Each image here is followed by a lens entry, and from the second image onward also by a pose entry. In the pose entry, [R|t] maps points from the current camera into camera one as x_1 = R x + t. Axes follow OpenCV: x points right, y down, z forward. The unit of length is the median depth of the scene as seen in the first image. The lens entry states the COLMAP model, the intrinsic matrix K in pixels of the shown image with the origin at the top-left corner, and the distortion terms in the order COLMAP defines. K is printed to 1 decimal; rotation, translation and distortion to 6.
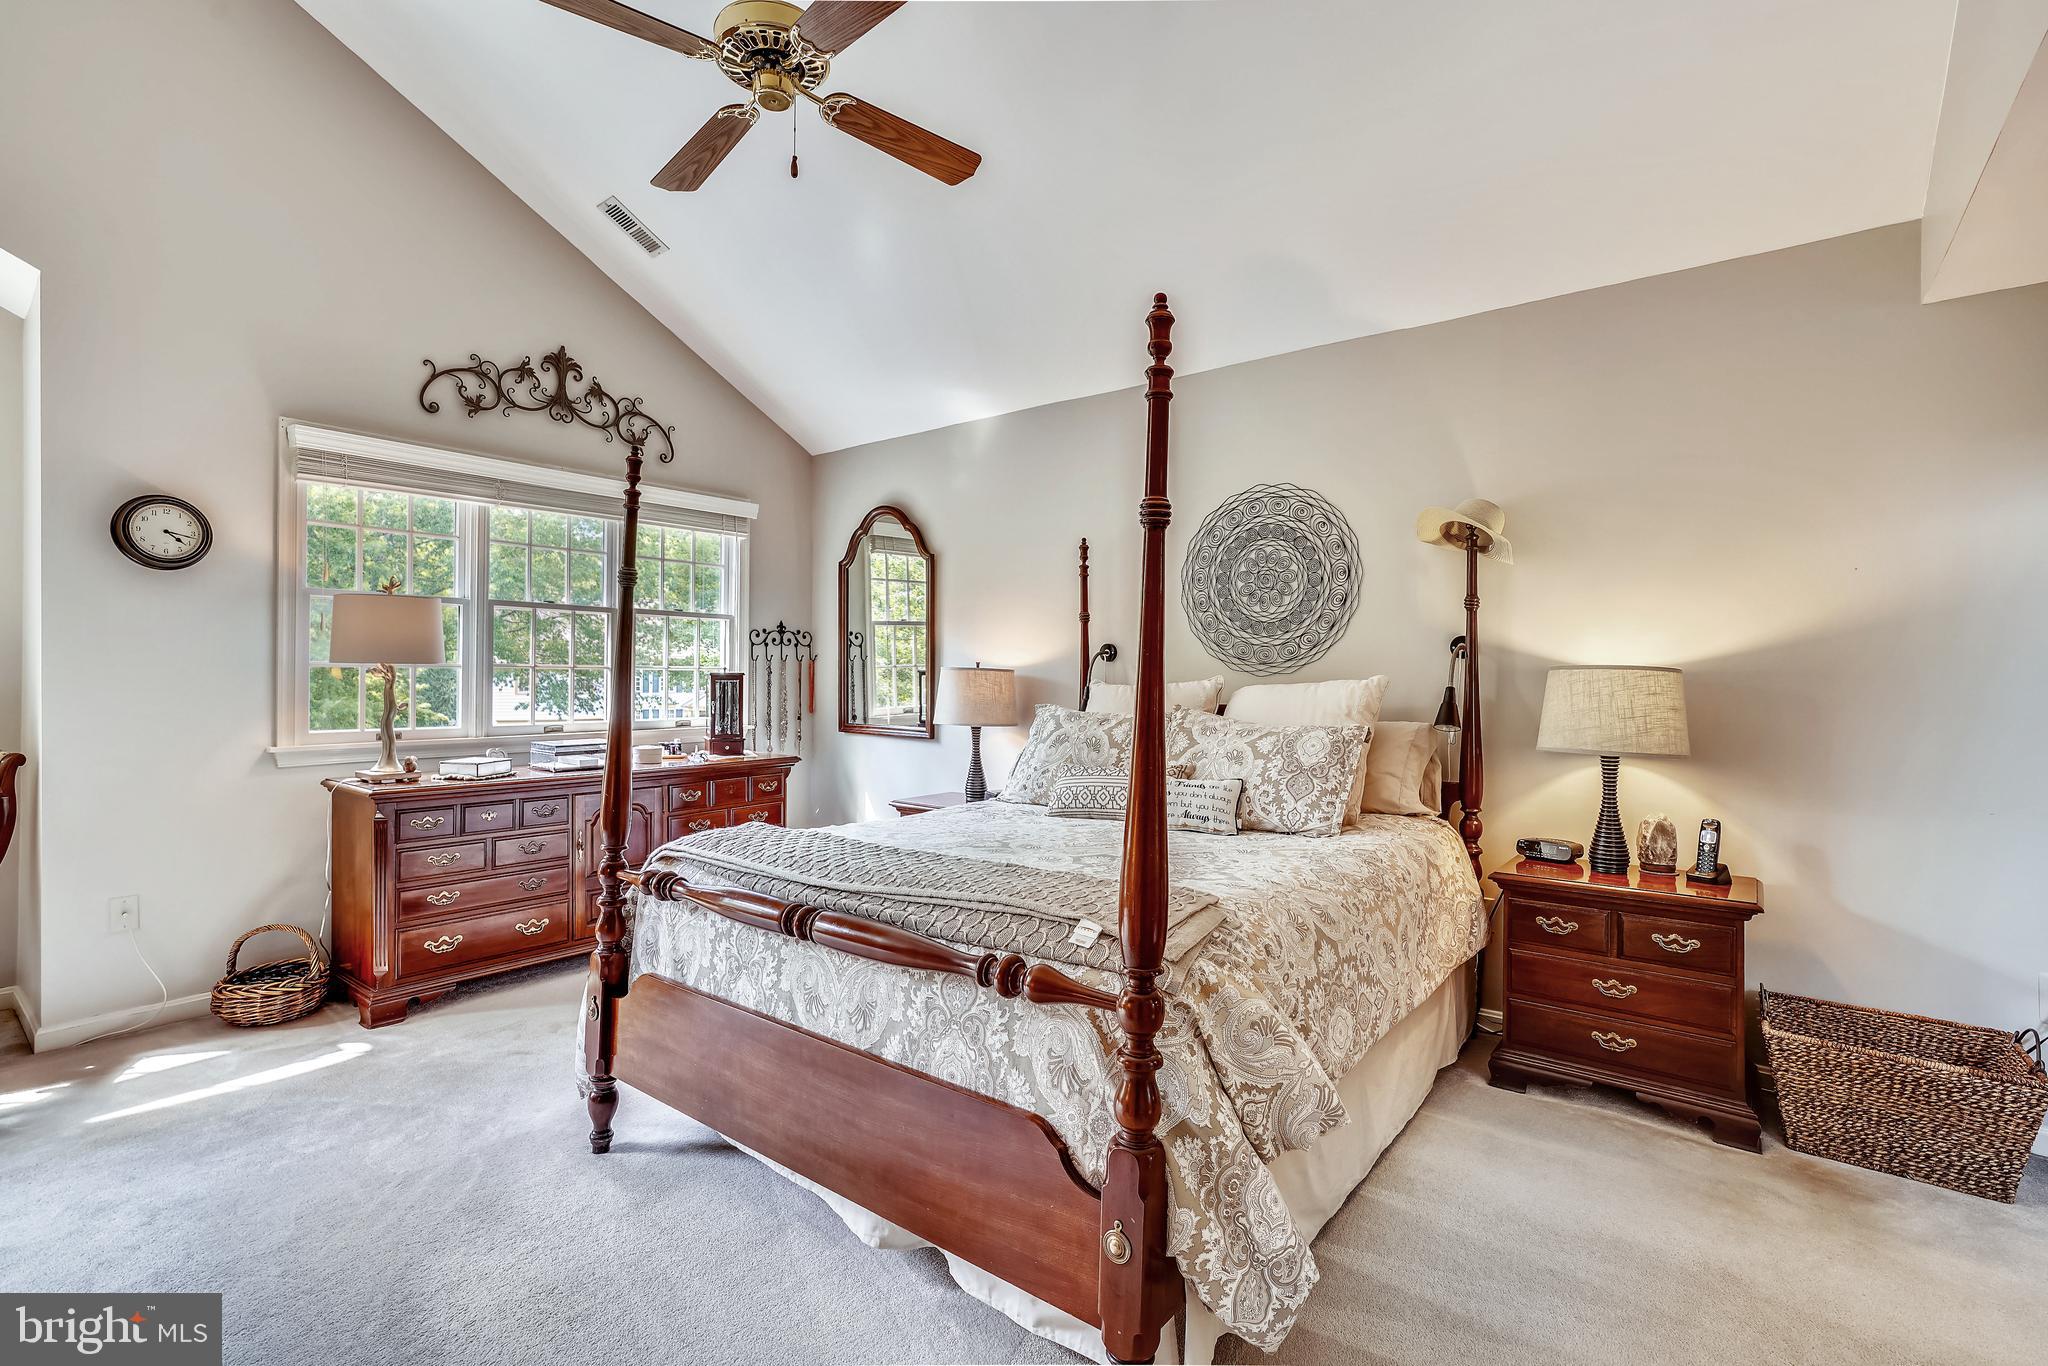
lens RADIAL K [[945.5, 0, 1015.6], [0, 945.5, 673.5], [0, 0, 1]] dist [-0.000855, 0.000958]
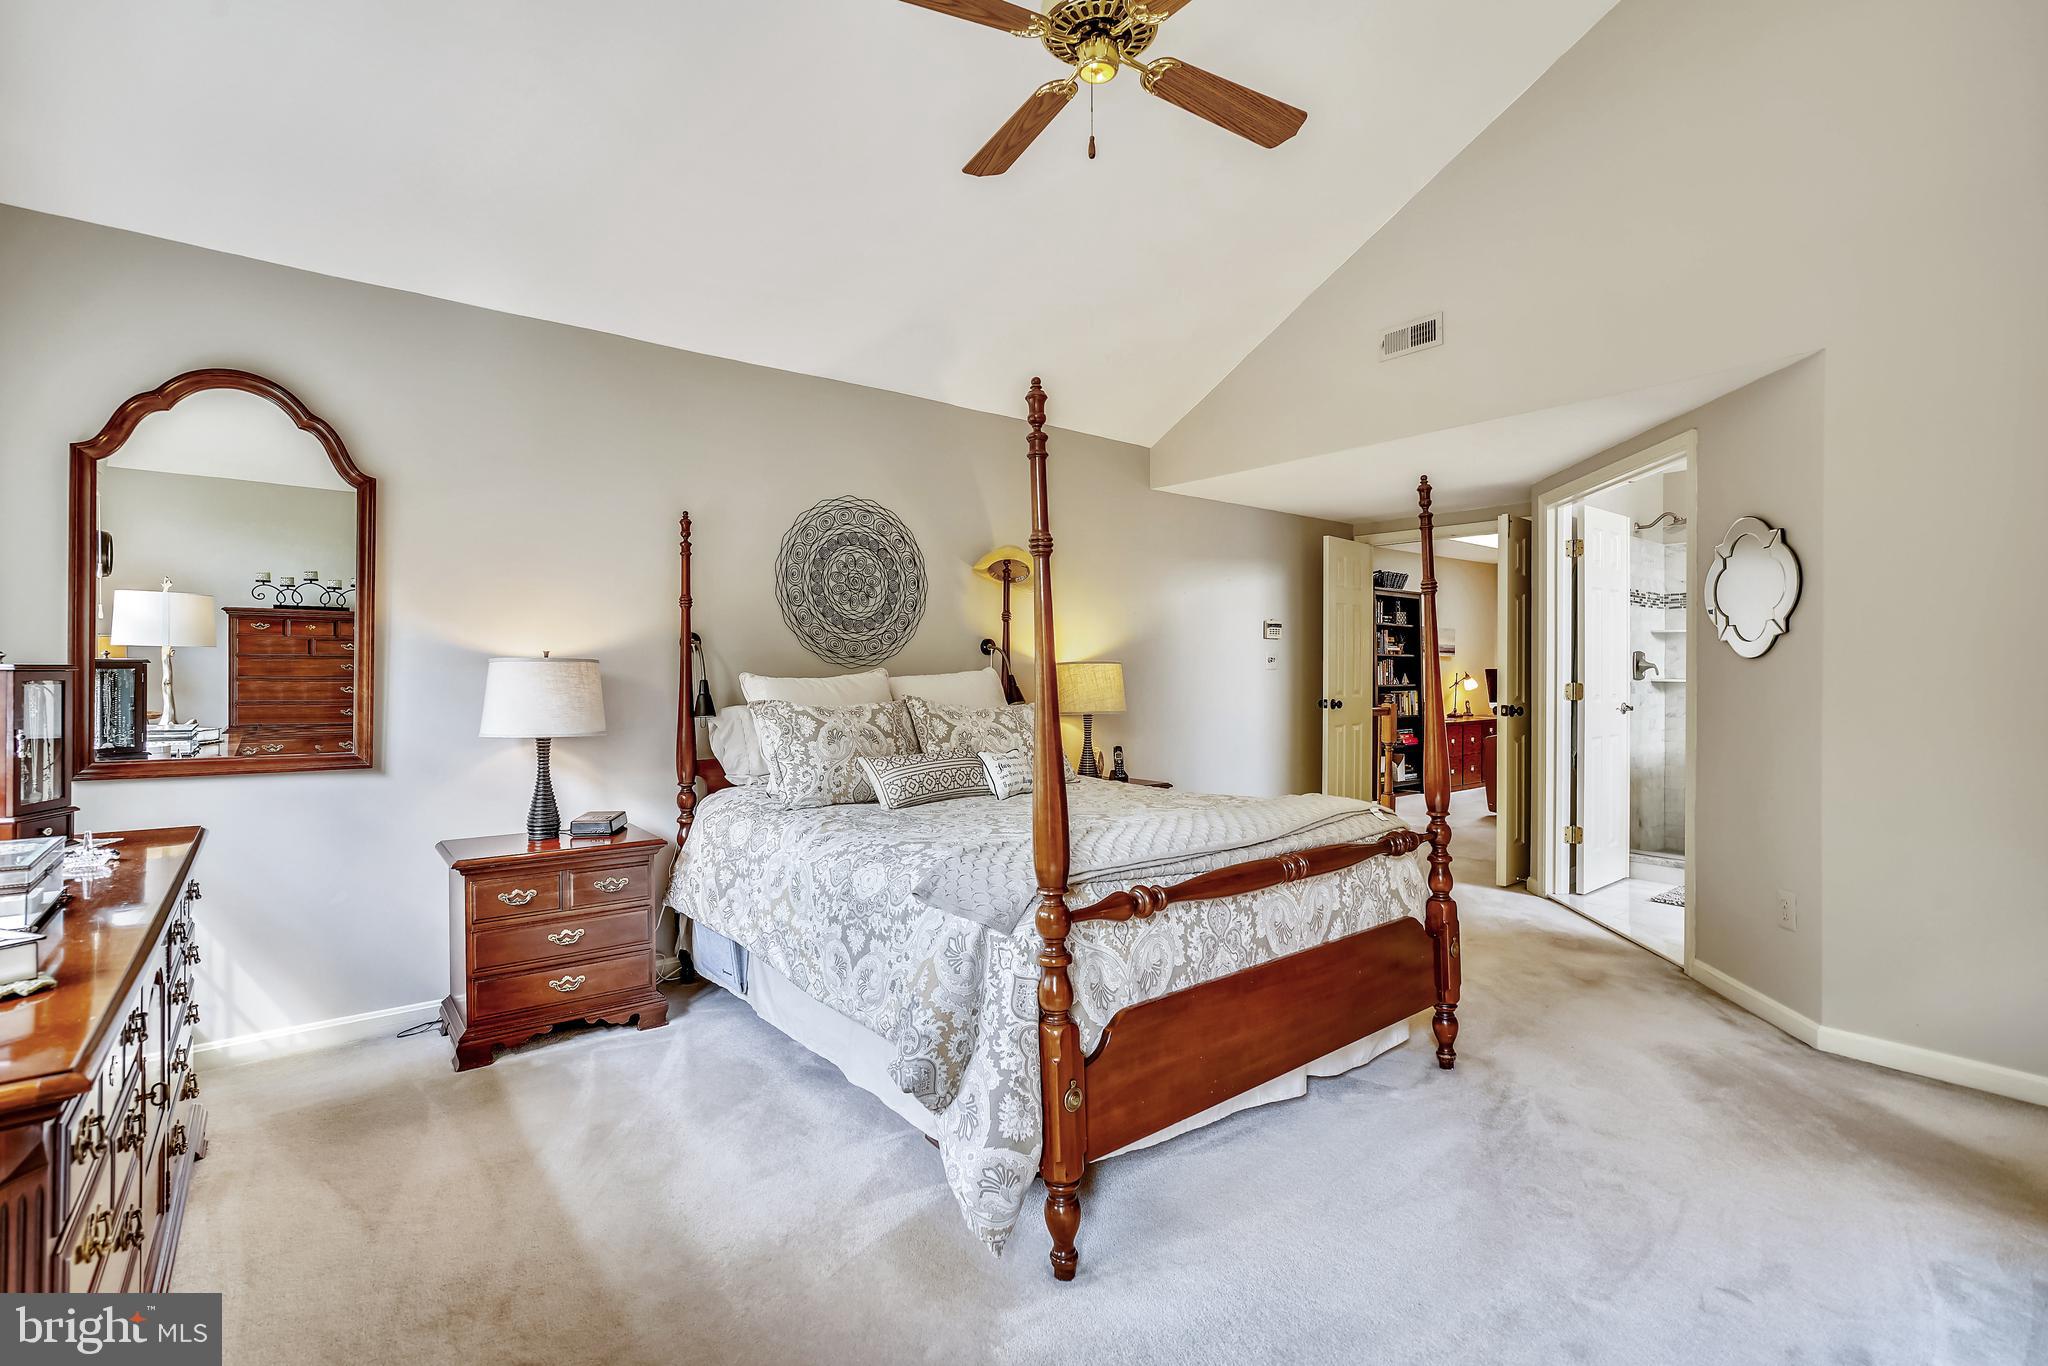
lens RADIAL K [[945.5, 0, 1019.1], [0, 945.5, 673.2], [0, 0, 1]] dist [-0.000855, 0.000958]
pose [[0.211598, -0.011898, 0.977284, -0.810608], [0.000563, 0.999927, 0.012052, -0.004405], [-0.977357, -0.002000, 0.211589, 0.583335]]
